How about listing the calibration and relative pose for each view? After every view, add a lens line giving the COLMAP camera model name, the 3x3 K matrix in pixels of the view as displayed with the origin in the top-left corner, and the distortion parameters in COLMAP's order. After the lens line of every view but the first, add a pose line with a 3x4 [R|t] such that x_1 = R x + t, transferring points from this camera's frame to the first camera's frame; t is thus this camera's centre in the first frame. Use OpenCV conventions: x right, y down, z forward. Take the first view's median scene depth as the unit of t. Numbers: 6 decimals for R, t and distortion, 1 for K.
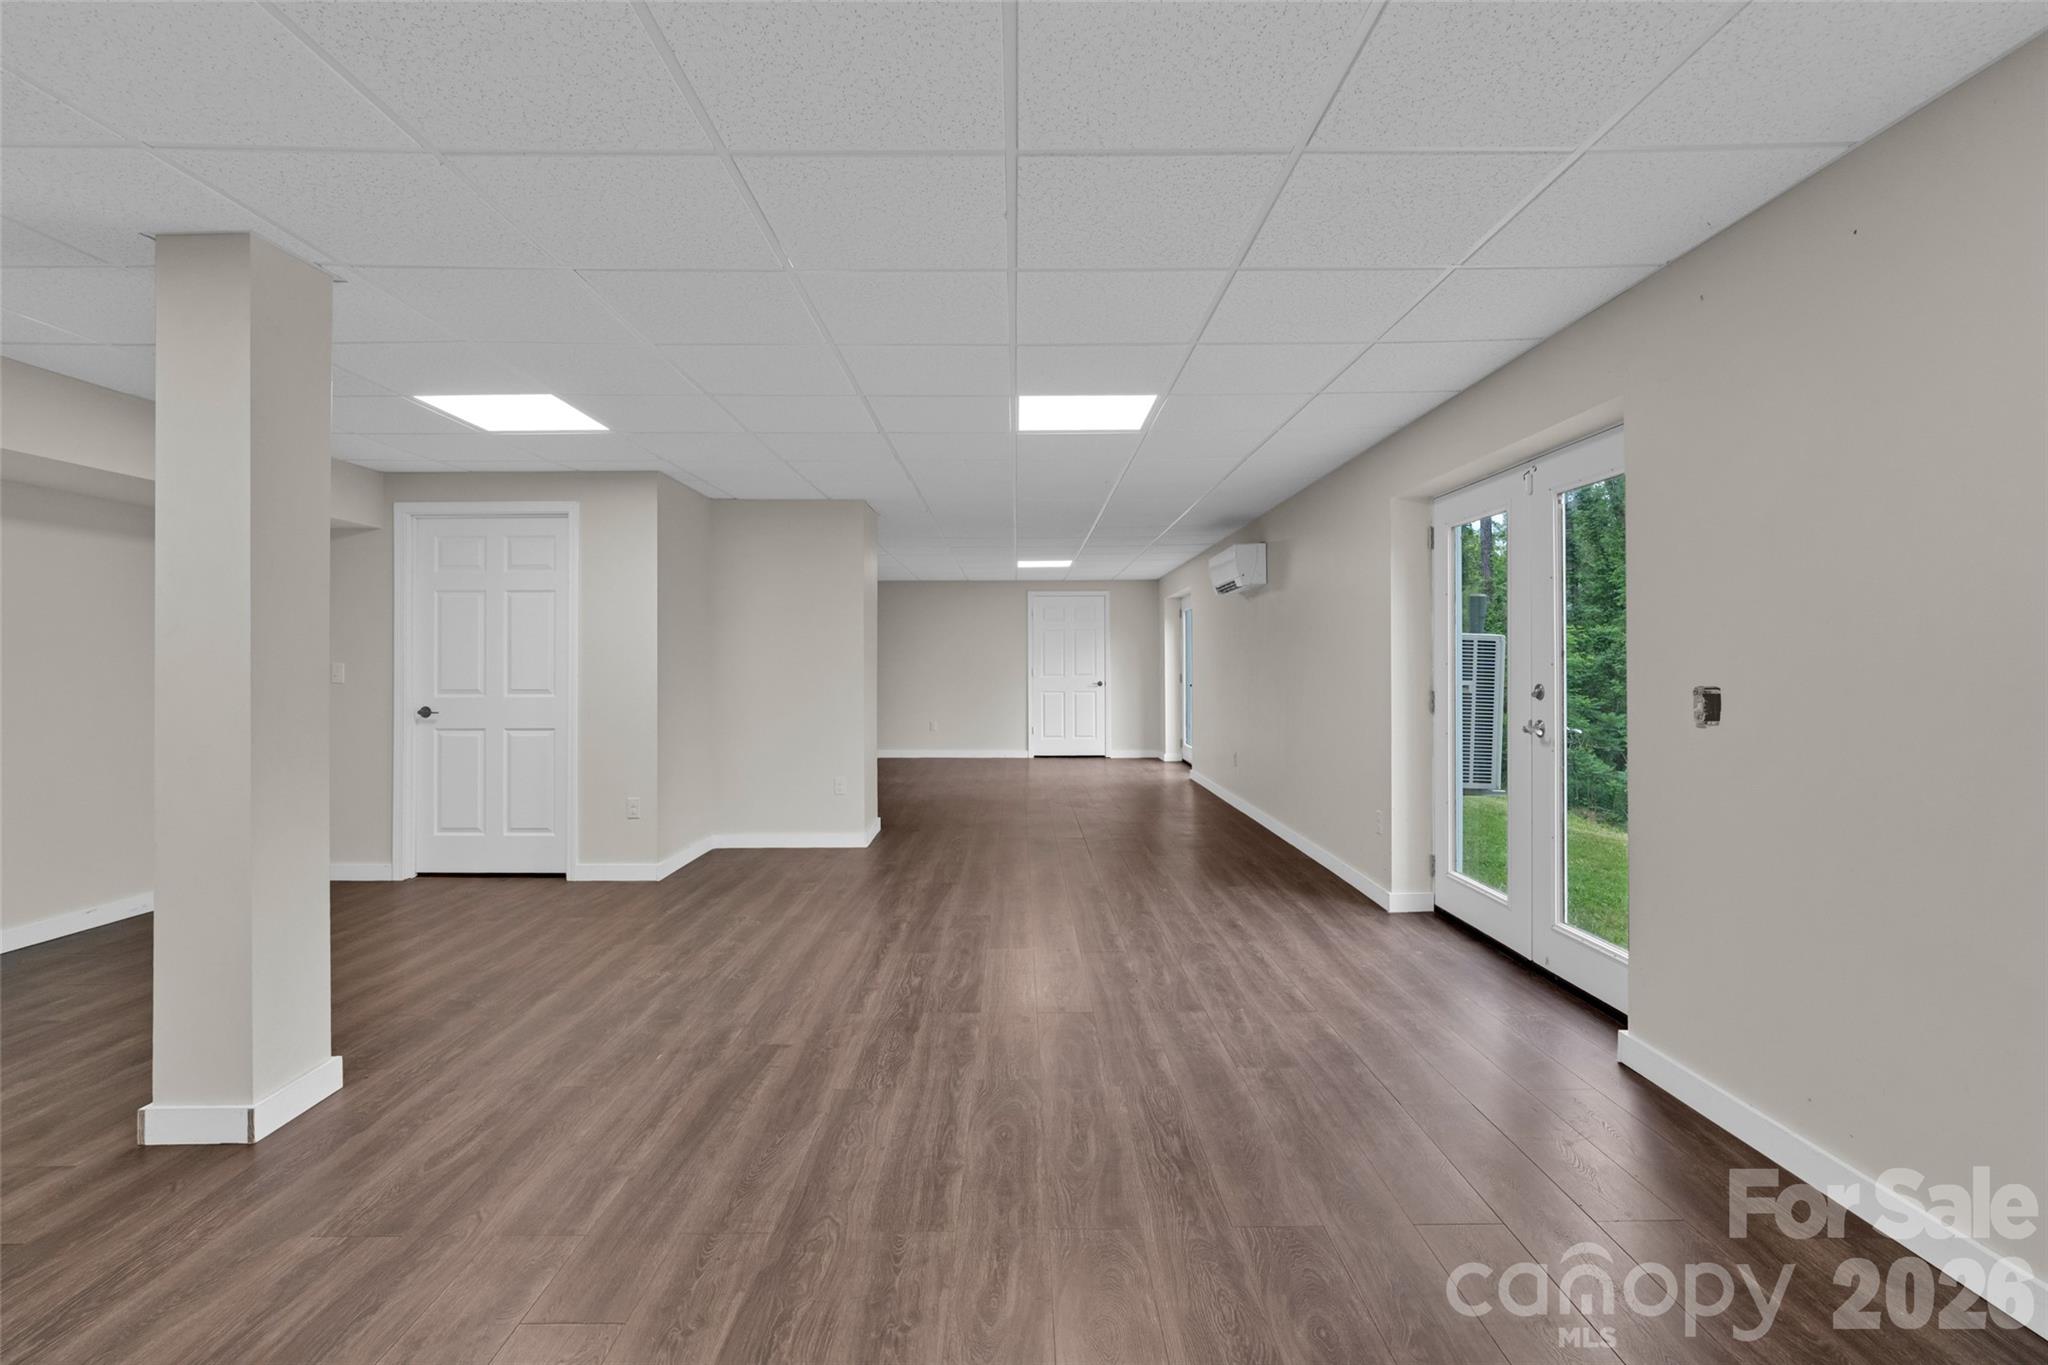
lens RADIAL K [[960.2, 0, 1048.5], [0, 960.2, 648.8], [0, 0, 1]] dist [-0.021339, 0.009711]
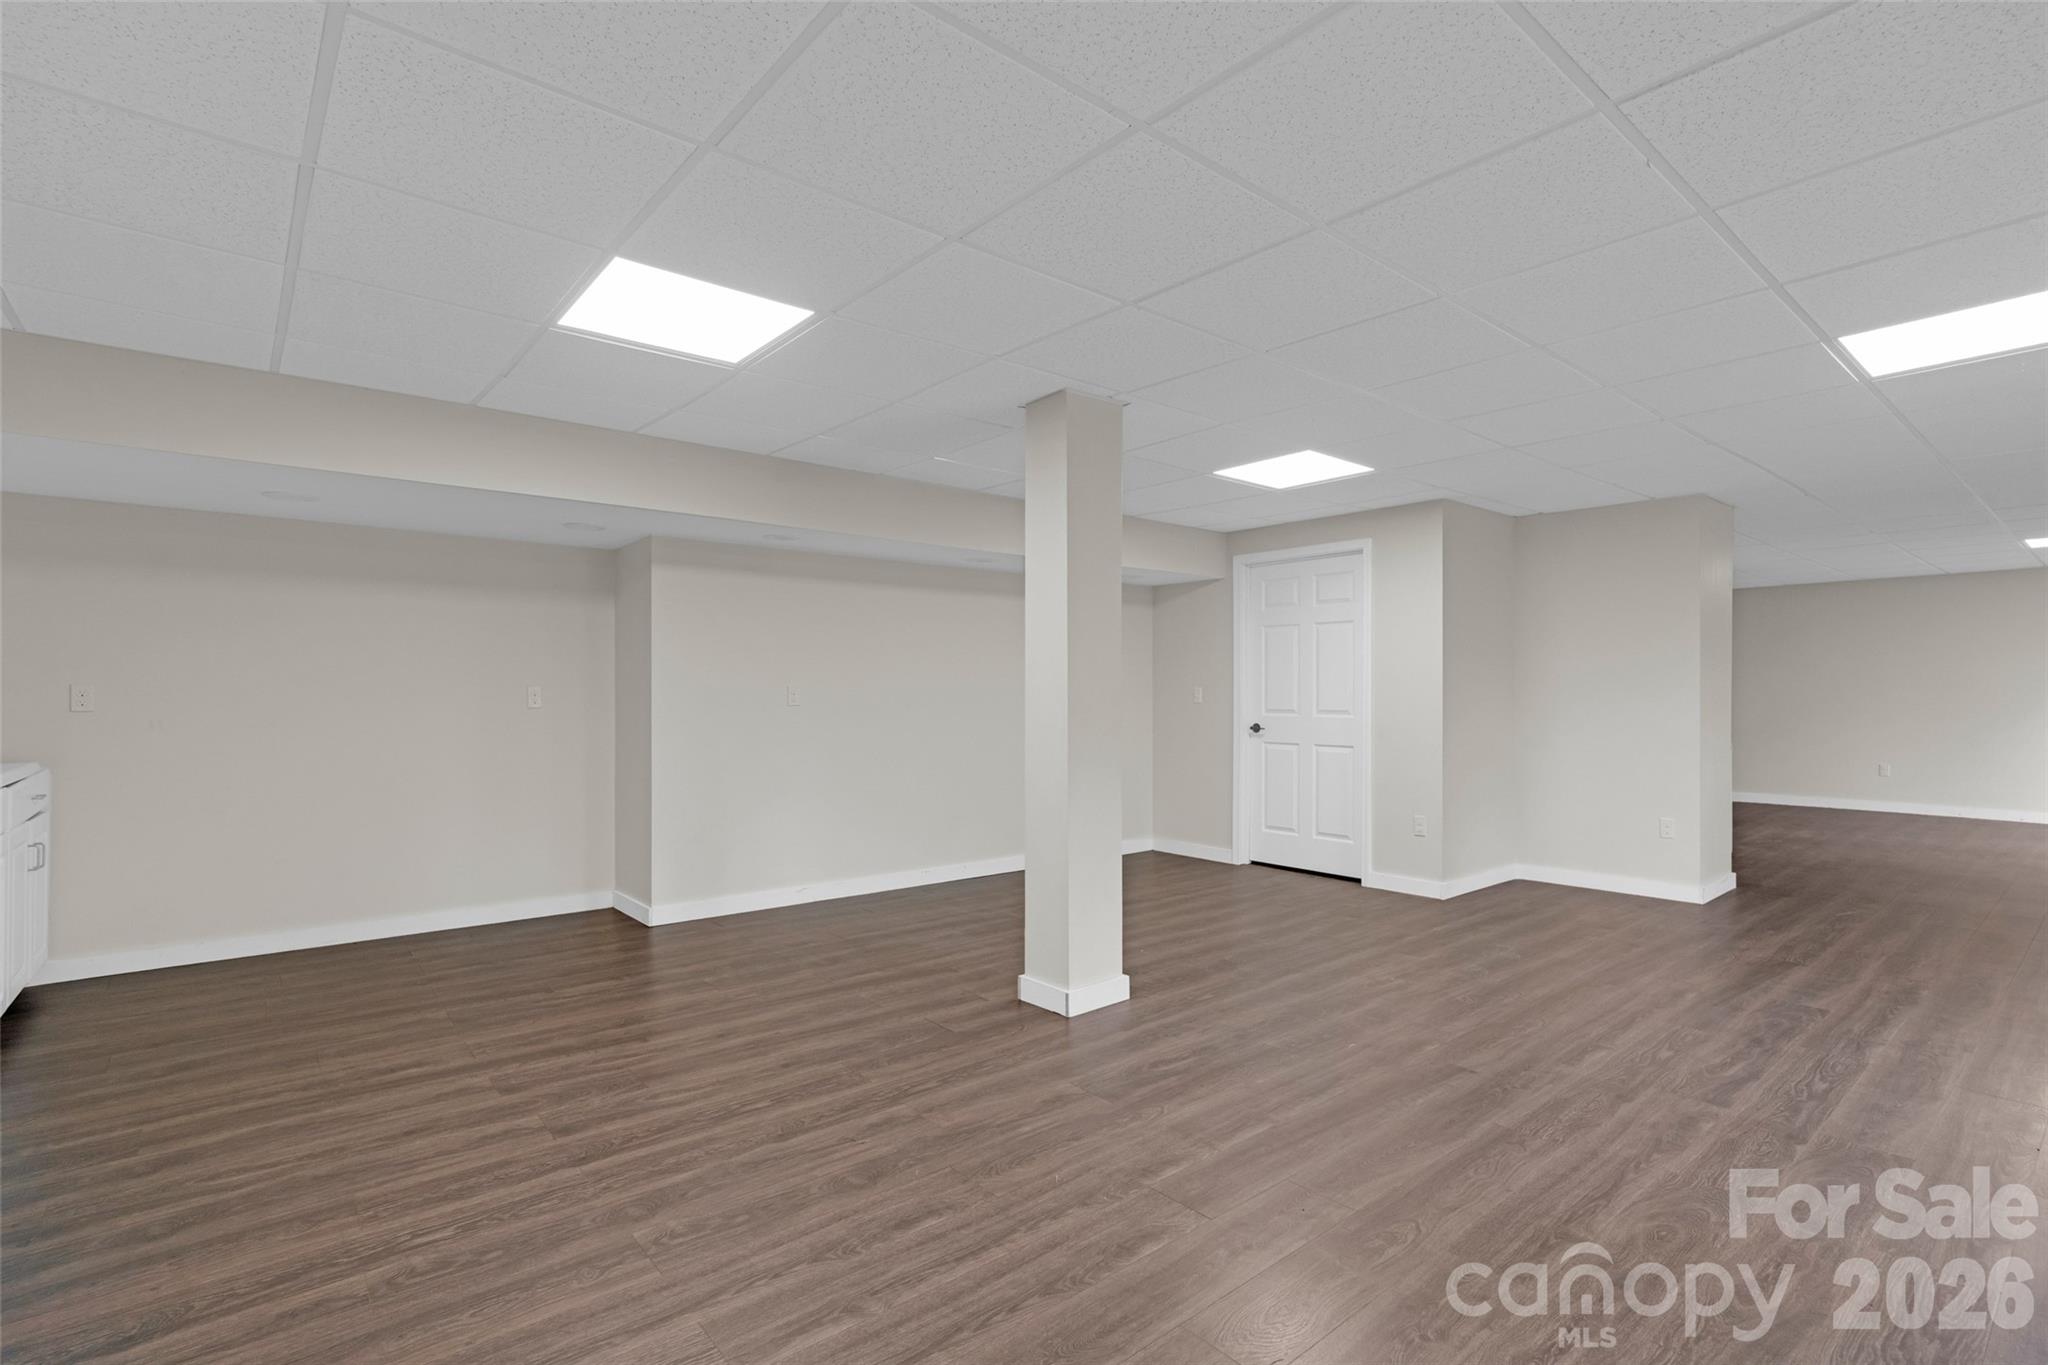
lens RADIAL K [[962.6, 0, 1036.0], [0, 962.6, 688.3], [0, 0, 1]] dist [-0.022832, 0.011136]
pose [[0.643441, 0.000822, -0.765495, 0.195062], [0.011433, 0.999878, 0.010684, 0.000405], [0.765410, -0.015626, 0.643353, 0.017418]]
